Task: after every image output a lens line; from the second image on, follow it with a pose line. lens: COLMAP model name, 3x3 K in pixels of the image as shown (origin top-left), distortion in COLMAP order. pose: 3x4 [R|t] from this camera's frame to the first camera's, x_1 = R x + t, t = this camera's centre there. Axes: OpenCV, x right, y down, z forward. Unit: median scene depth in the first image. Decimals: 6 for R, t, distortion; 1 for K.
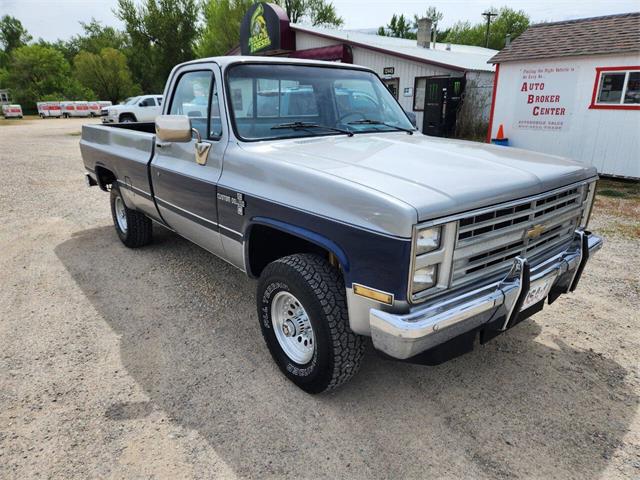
lens RADIAL K [[419.8, 0, 319.6], [0, 419.8, 252.4], [0, 0, 1]] dist [0.037419, -0.031002]
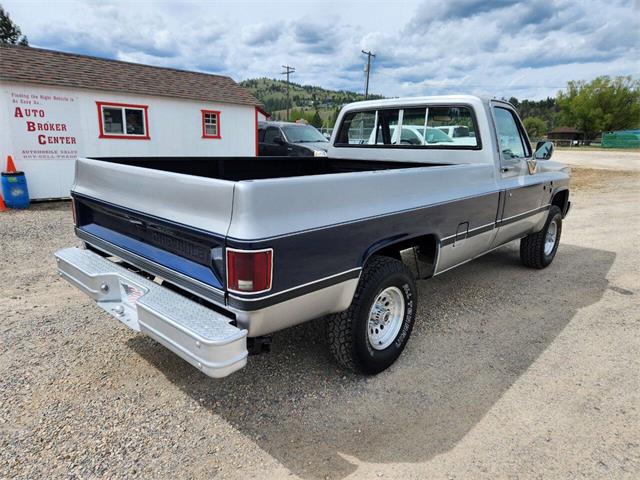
lens RADIAL K [[419.8, 0, 319.6], [0, 419.8, 252.4], [0, 0, 1]] dist [0.037419, -0.031002]
pose [[-0.125777, -0.252760, 0.959319, -0.512770], [0.312311, 0.907742, 0.280118, -0.186593], [-0.941616, 0.334839, -0.035234, 0.563070]]
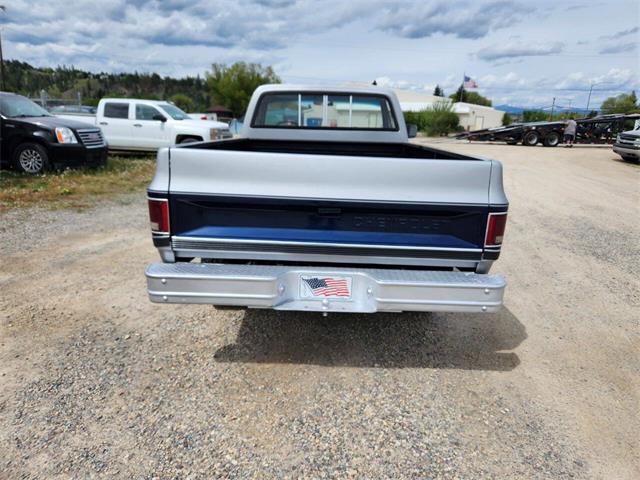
lens RADIAL K [[419.8, 0, 319.6], [0, 419.8, 252.4], [0, 0, 1]] dist [0.037419, -0.031002]
pose [[-0.763499, -0.203928, 0.612767, -0.403327], [0.189667, 0.836187, 0.514605, -0.273810], [-0.617330, 0.509122, -0.599749, 0.814718]]
